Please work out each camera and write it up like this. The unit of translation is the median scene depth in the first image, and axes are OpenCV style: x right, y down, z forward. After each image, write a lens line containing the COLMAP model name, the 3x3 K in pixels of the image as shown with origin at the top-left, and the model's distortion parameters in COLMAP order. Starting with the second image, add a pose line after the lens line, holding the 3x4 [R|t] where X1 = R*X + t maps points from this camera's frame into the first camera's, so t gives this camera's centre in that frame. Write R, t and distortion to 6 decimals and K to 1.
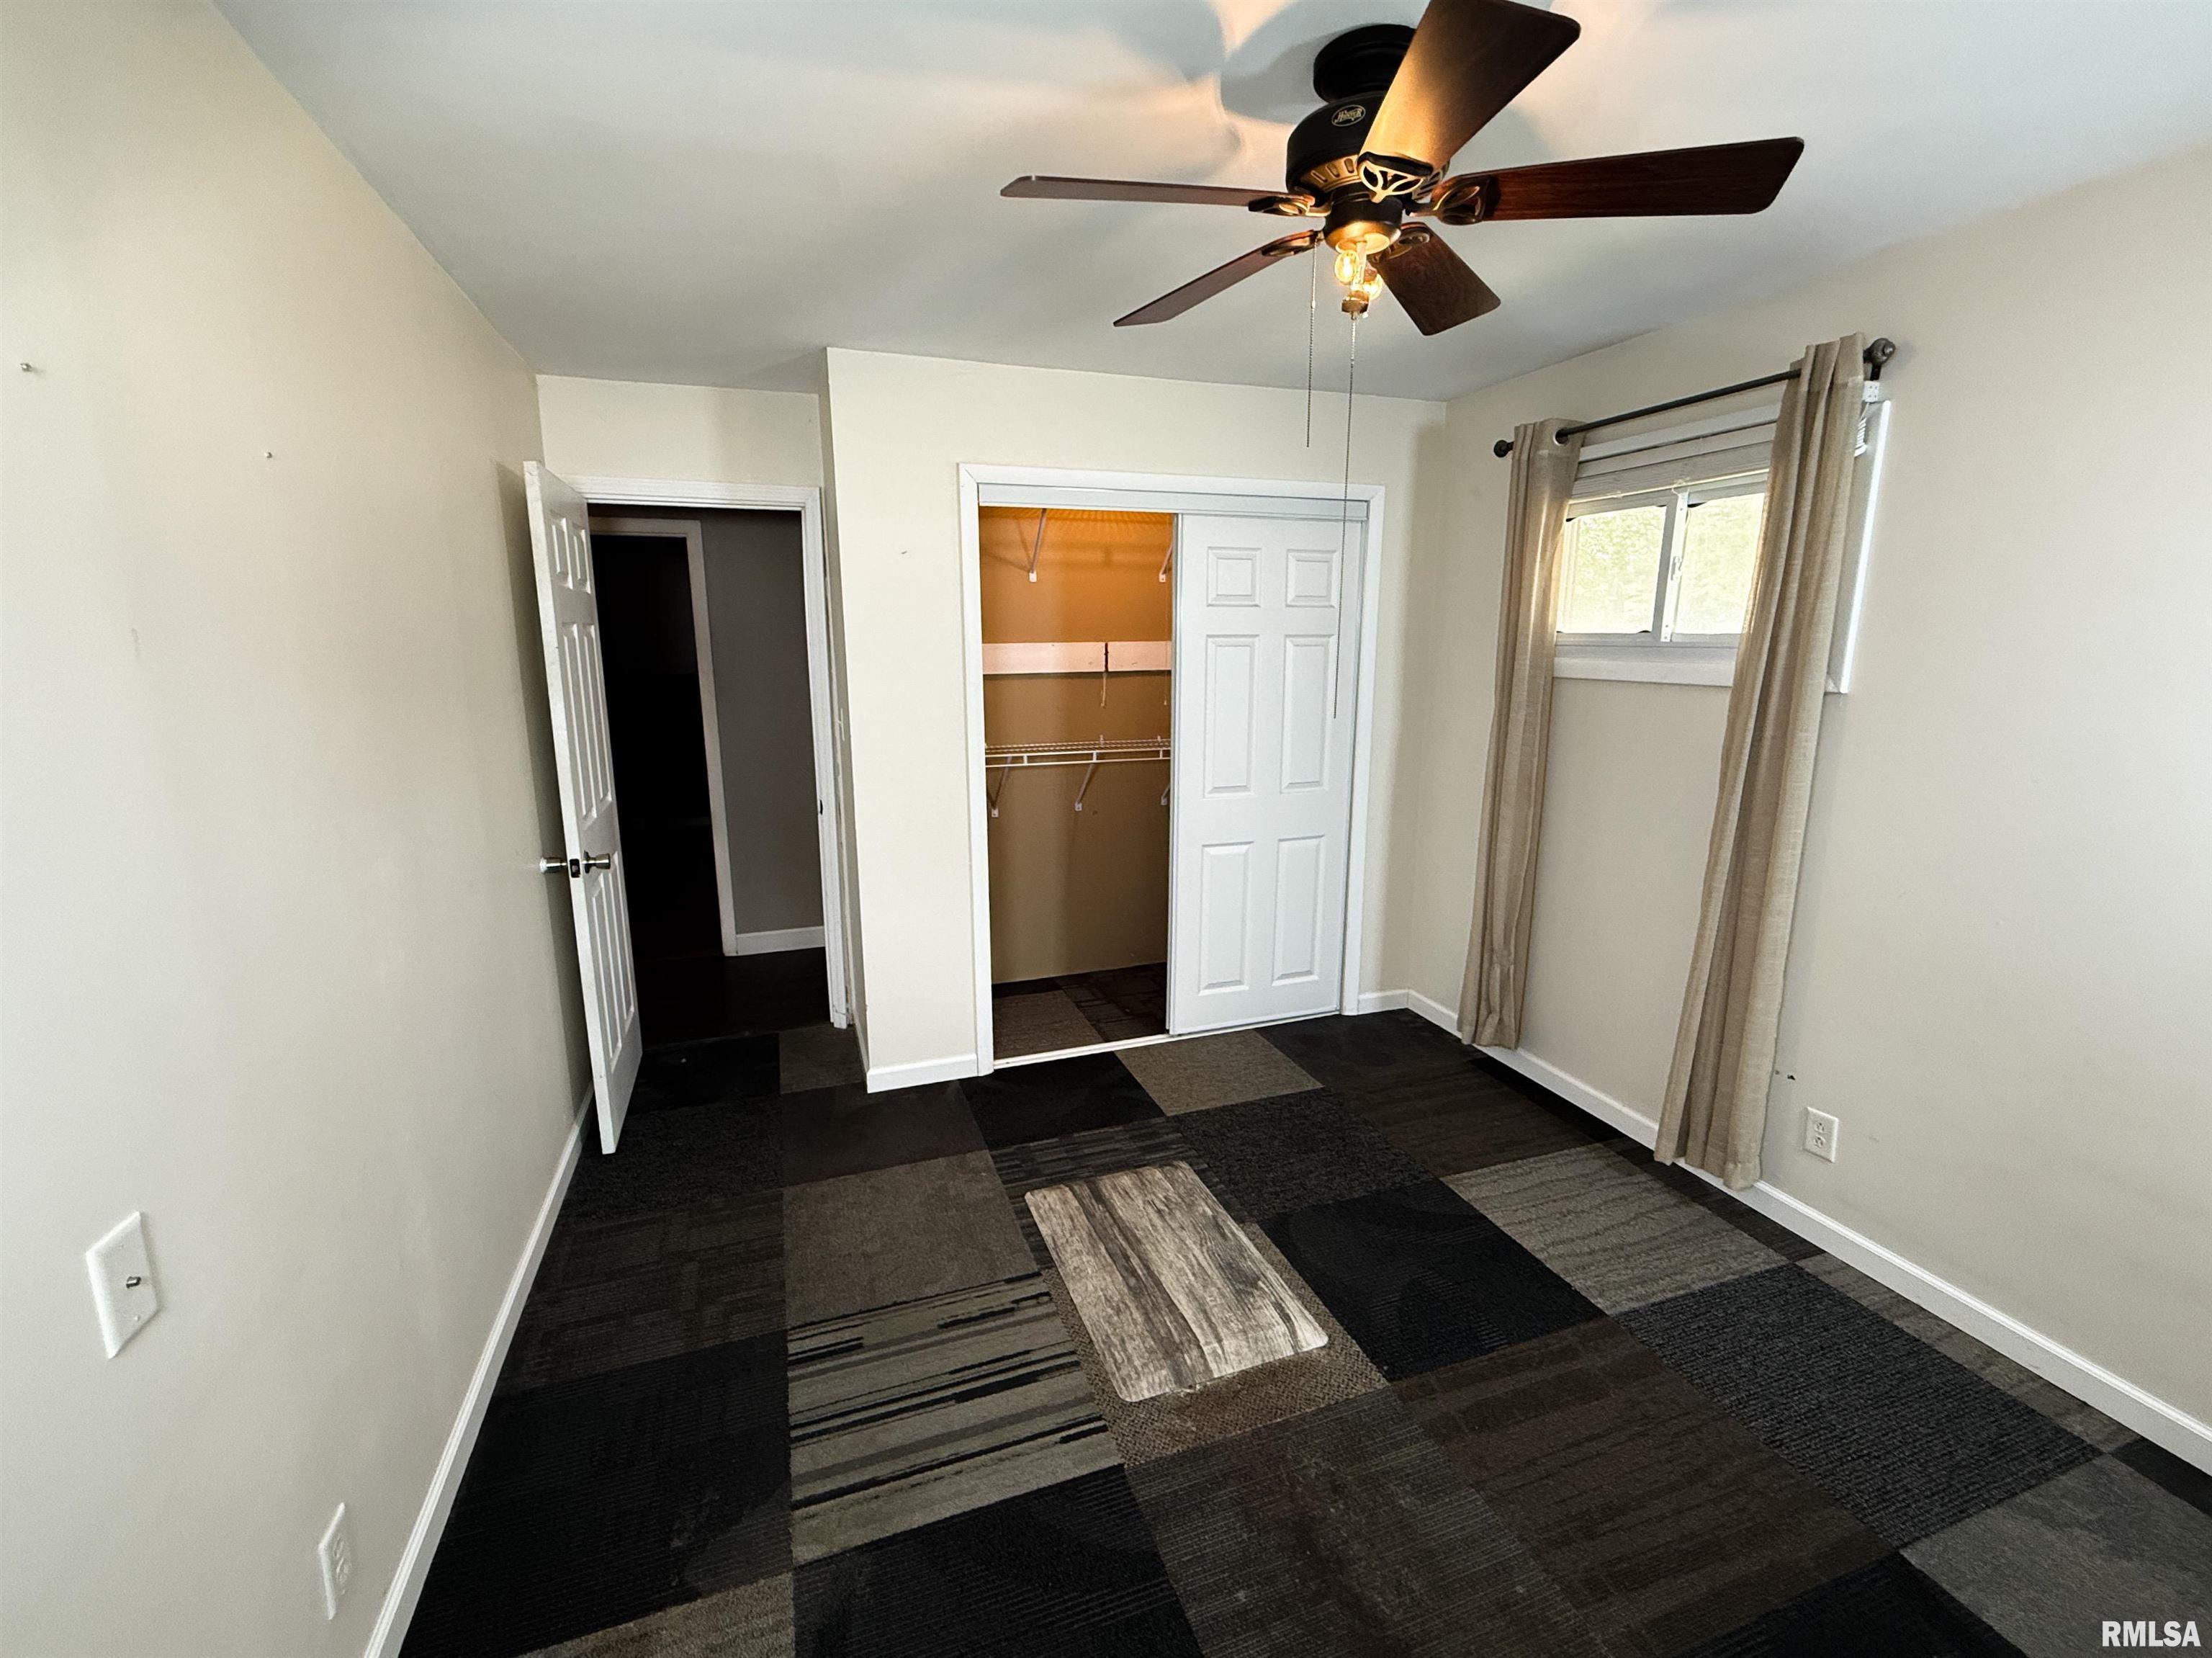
lens RADIAL K [[890.6, 0, 1220.0], [0, 890.6, 812.6], [0, 0, 1]] dist [0.003944, -0.000944]
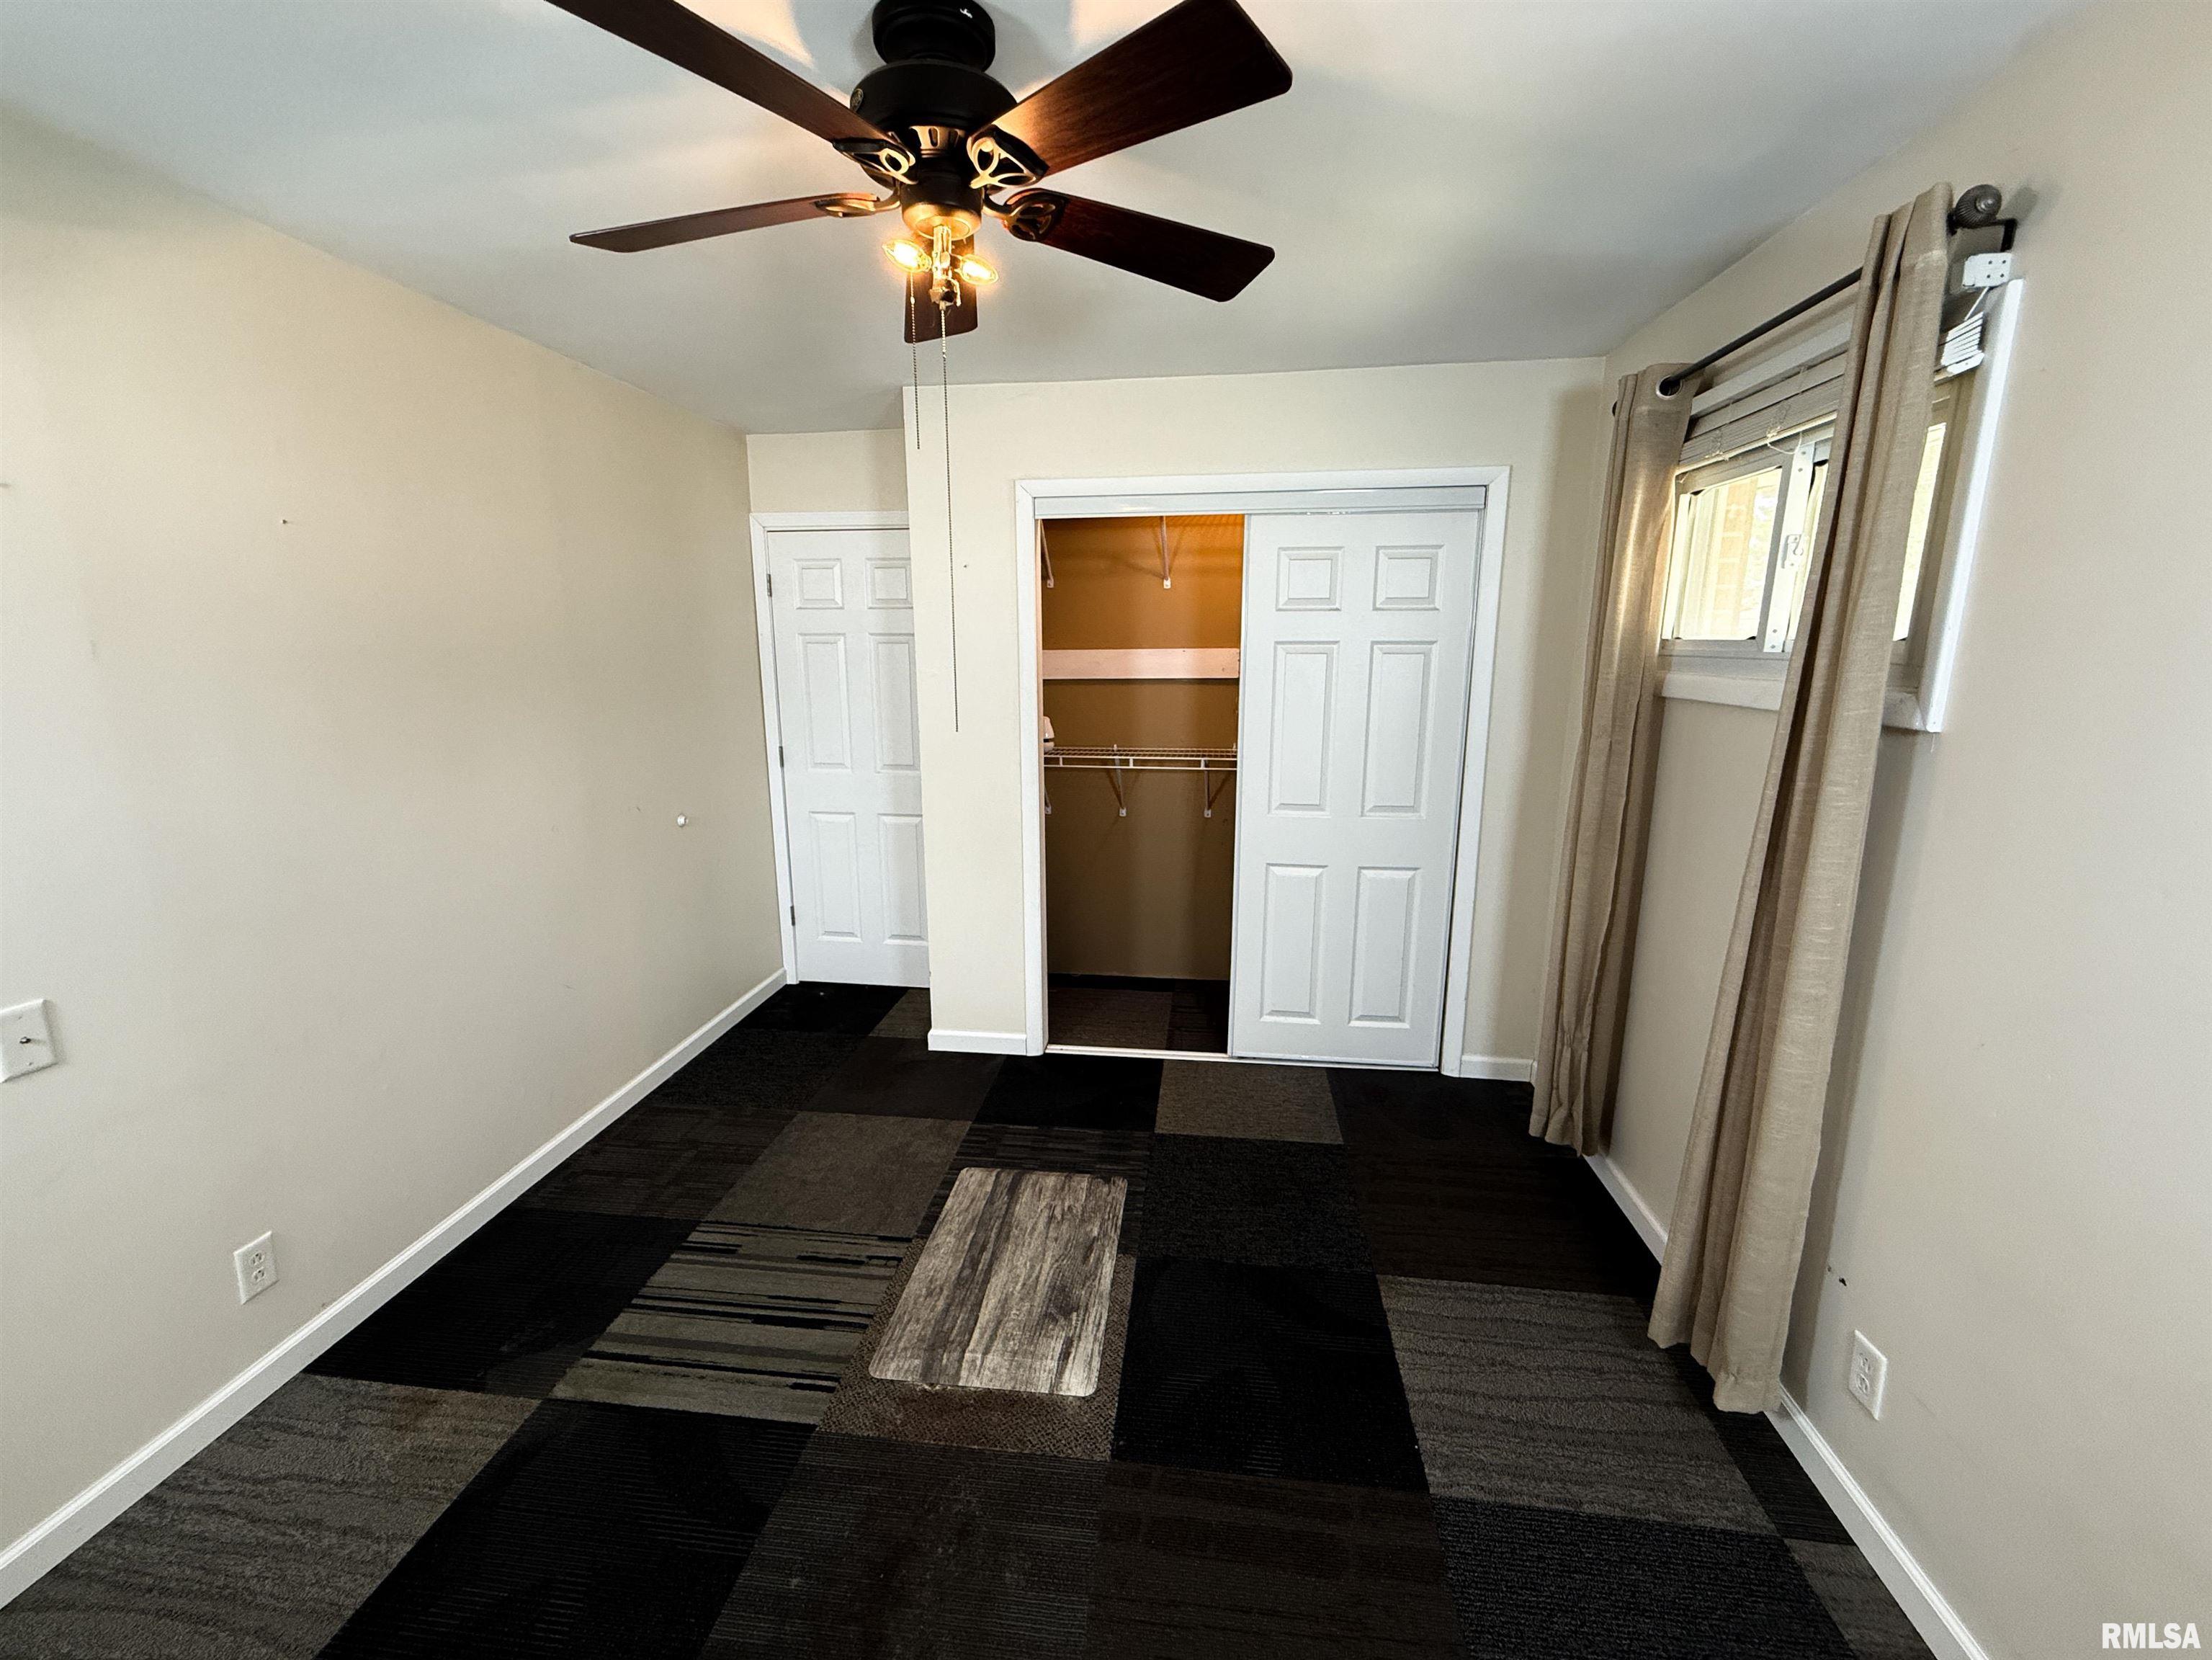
lens RADIAL K [[890.6, 0, 1108.3], [0, 890.6, 822.9], [0, 0, 1]] dist [0.003944, -0.000944]
pose [[0.898240, 0.089043, -0.430392, 0.340979], [-0.086486, 0.995925, 0.025545, -0.023477], [0.430913, 0.014277, 0.902281, 0.104057]]
